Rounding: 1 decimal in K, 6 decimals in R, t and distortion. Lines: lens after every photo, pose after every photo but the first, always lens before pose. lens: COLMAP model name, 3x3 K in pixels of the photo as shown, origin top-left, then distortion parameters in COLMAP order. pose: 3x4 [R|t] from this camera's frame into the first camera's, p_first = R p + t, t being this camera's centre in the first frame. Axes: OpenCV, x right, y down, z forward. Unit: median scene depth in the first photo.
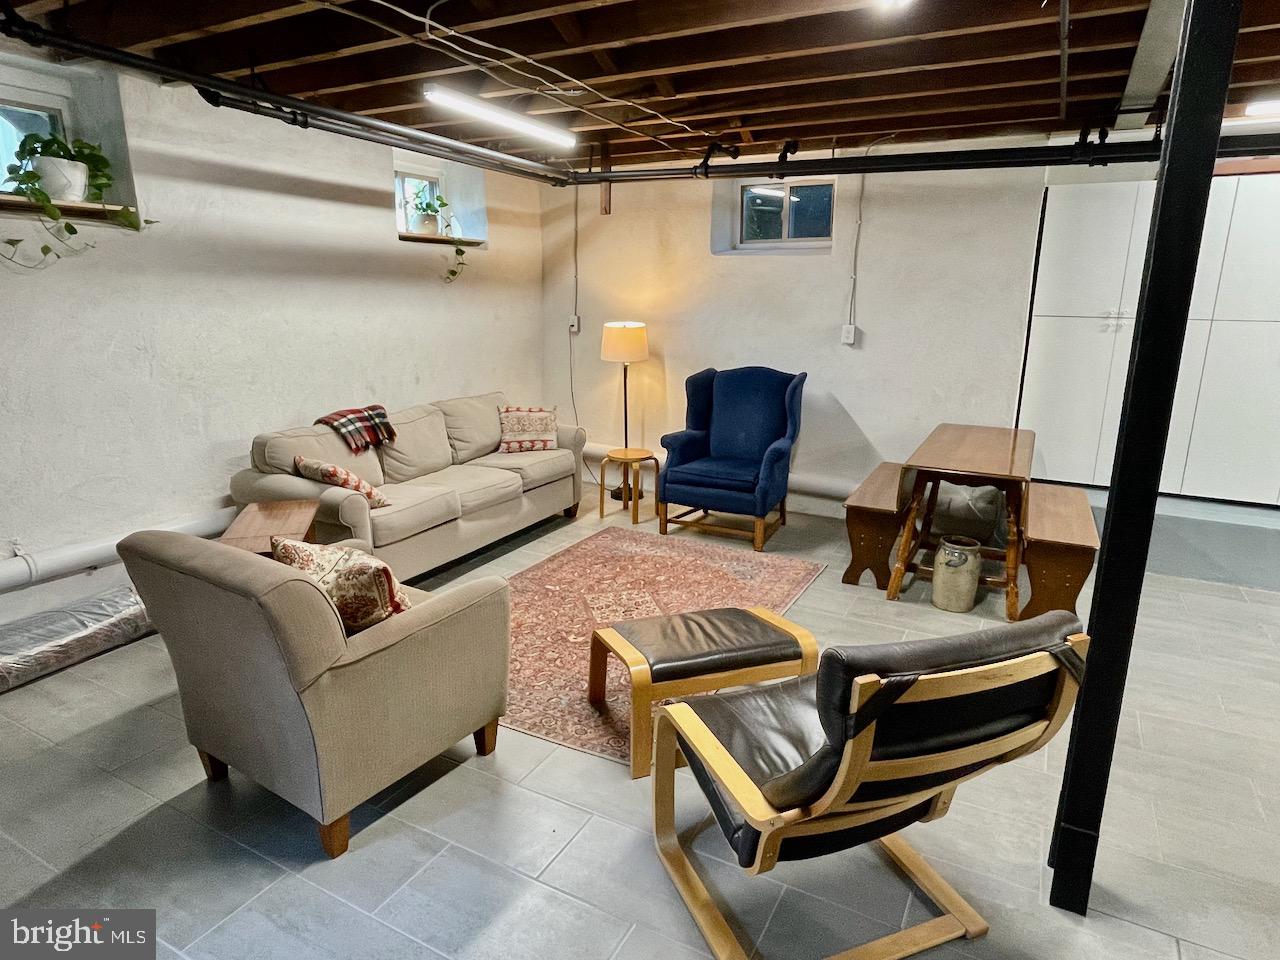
lens RADIAL K [[757.7, 0, 638.9], [0, 757.7, 483.2], [0, 0, 1]] dist [0.004430, -0.004922]
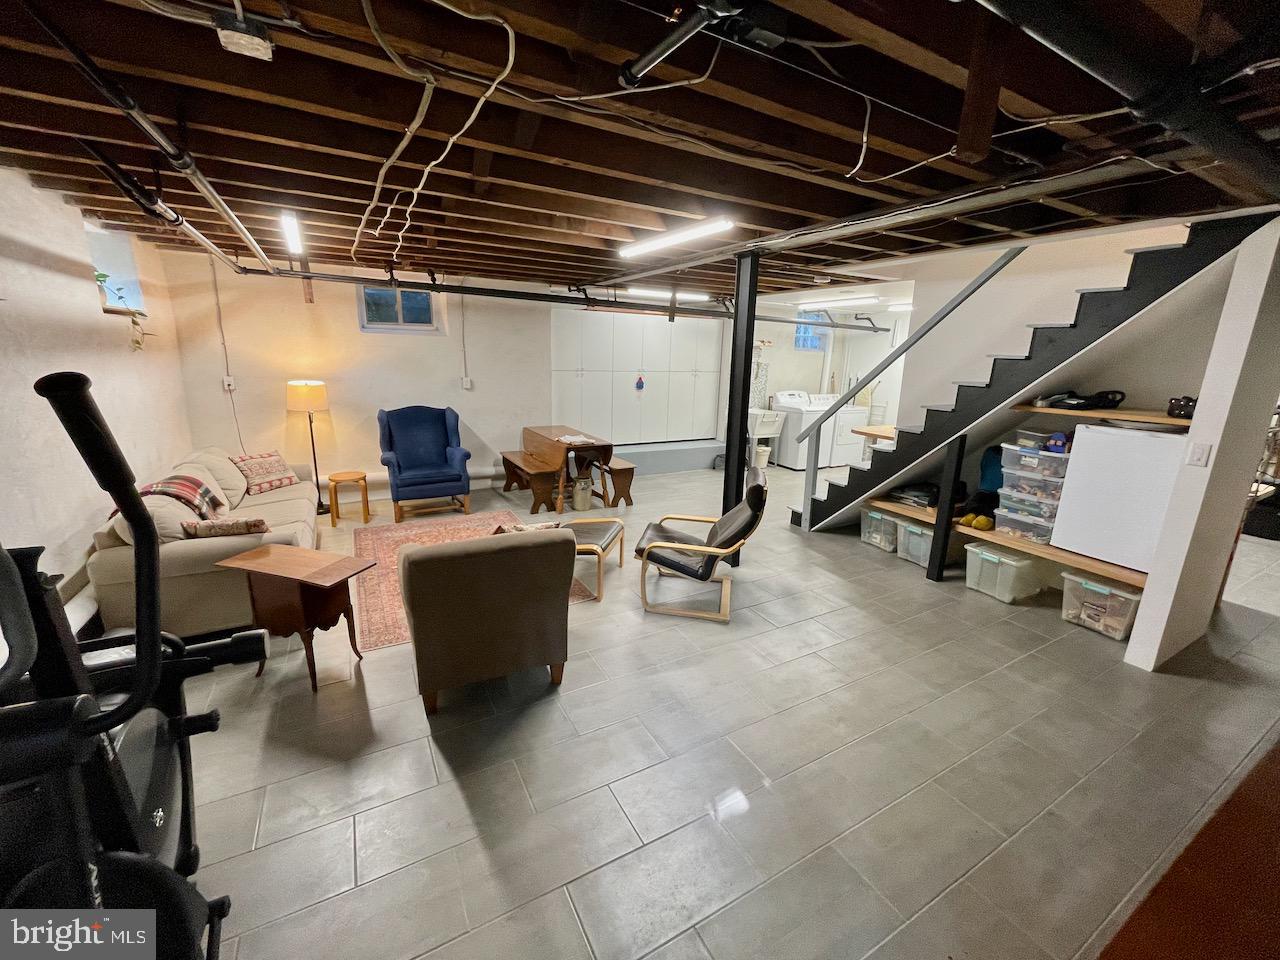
lens RADIAL K [[529.1, 0, 638.0], [0, 529.1, 477.8], [0, 0, 1]] dist [0.002627, 0.000238]
pose [[0.536158, -0.195239, 0.821229, -0.543182], [0.185486, 0.976355, 0.111020, -0.046219], [-0.823486, 0.092802, 0.559695, 0.020858]]
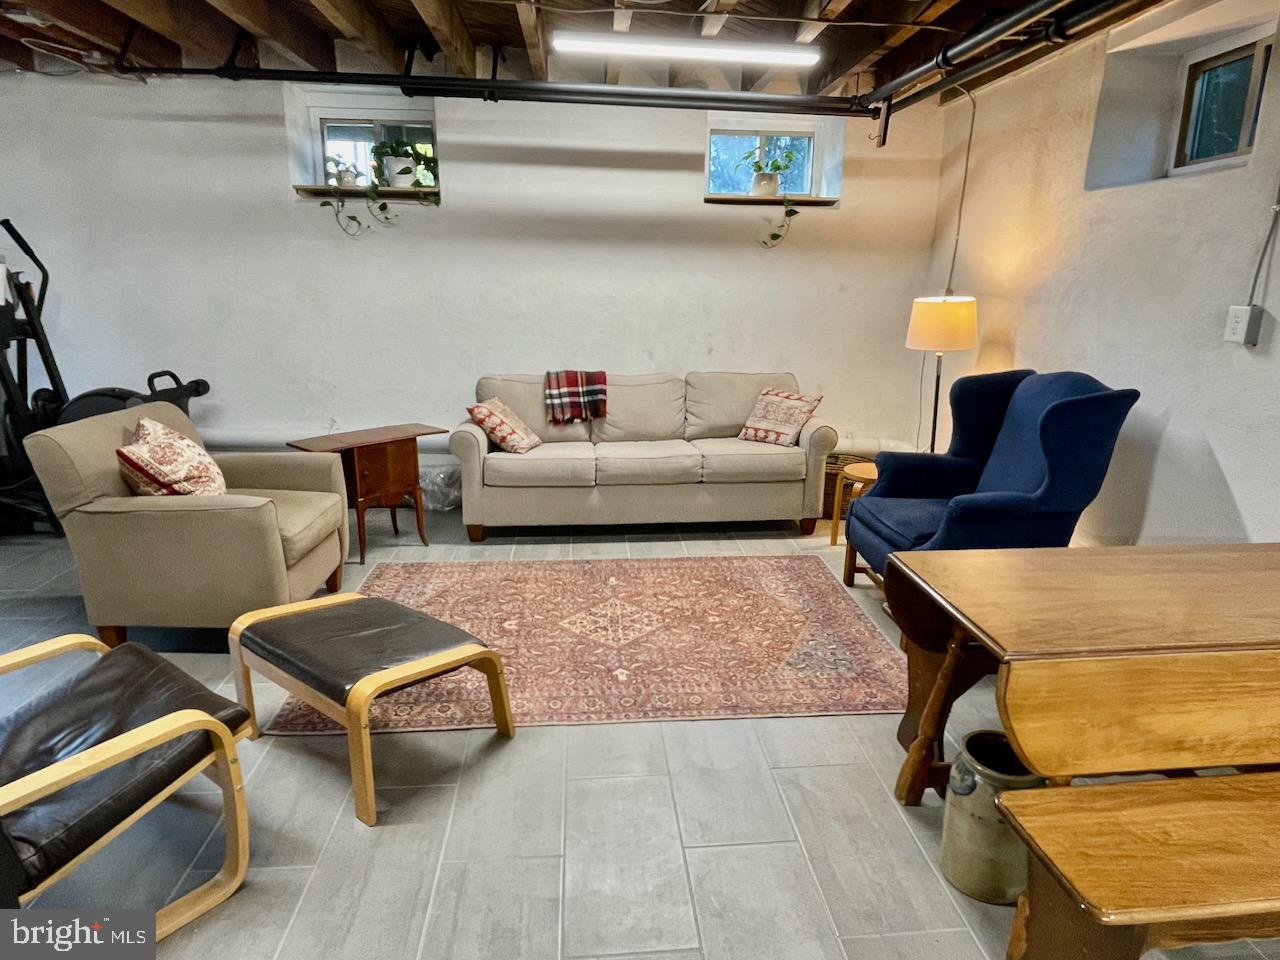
lens RADIAL K [[757.7, 0, 647.9], [0, 757.7, 481.8], [0, 0, 1]] dist [0.004430, -0.004922]
pose [[0.551583, 0.216384, -0.805564, 0.483168], [-0.214465, 0.970088, 0.113729, -0.068439], [0.806077, 0.110035, 0.581491, 0.405538]]
